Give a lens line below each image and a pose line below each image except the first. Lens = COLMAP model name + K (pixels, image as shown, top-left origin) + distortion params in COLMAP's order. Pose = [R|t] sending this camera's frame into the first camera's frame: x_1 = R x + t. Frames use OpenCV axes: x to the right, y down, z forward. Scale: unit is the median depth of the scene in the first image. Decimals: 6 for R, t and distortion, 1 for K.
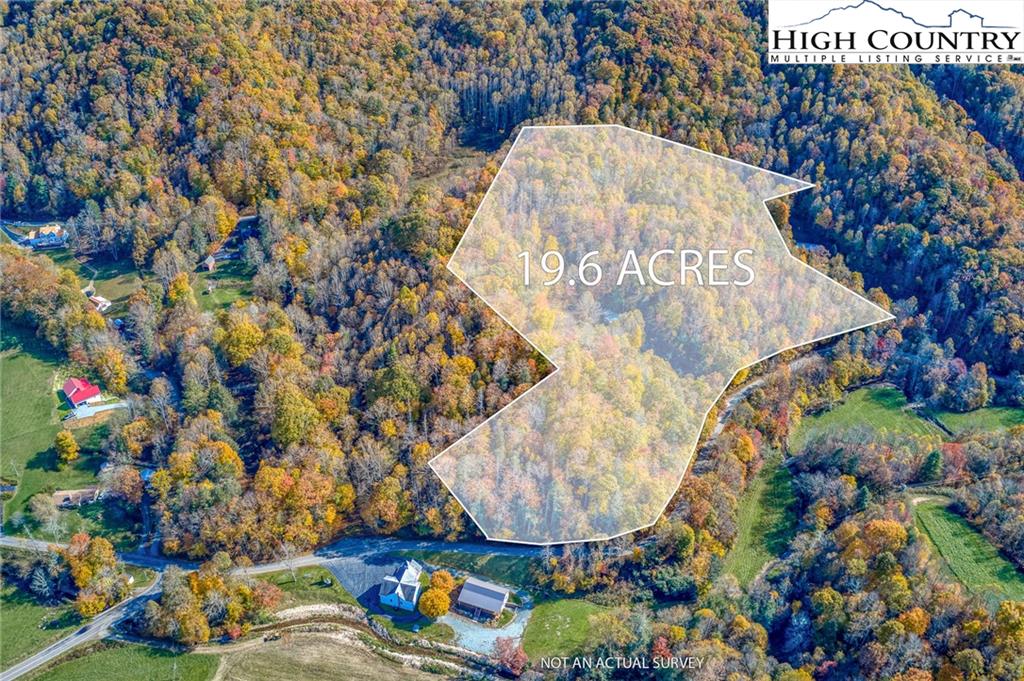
lens RADIAL K [[821.8, 0, 512.6], [0, 821.8, 337.6], [0, 0, 1]] dist [-0.129451, -0.003567]
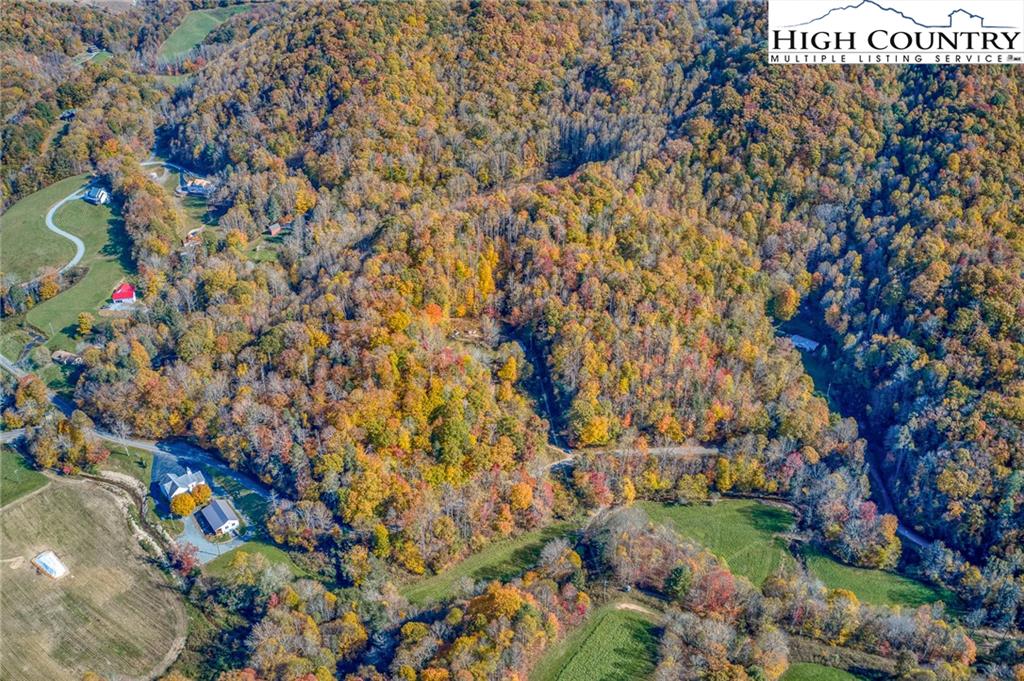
lens RADIAL K [[821.8, 0, 509.8], [0, 821.8, 343.1], [0, 0, 1]] dist [-0.129451, -0.003567]
pose [[0.854996, 0.248066, -0.455461, 0.522797], [-0.271935, 0.962220, 0.013592, -0.037863], [0.441625, 0.112235, 0.890152, 0.069481]]
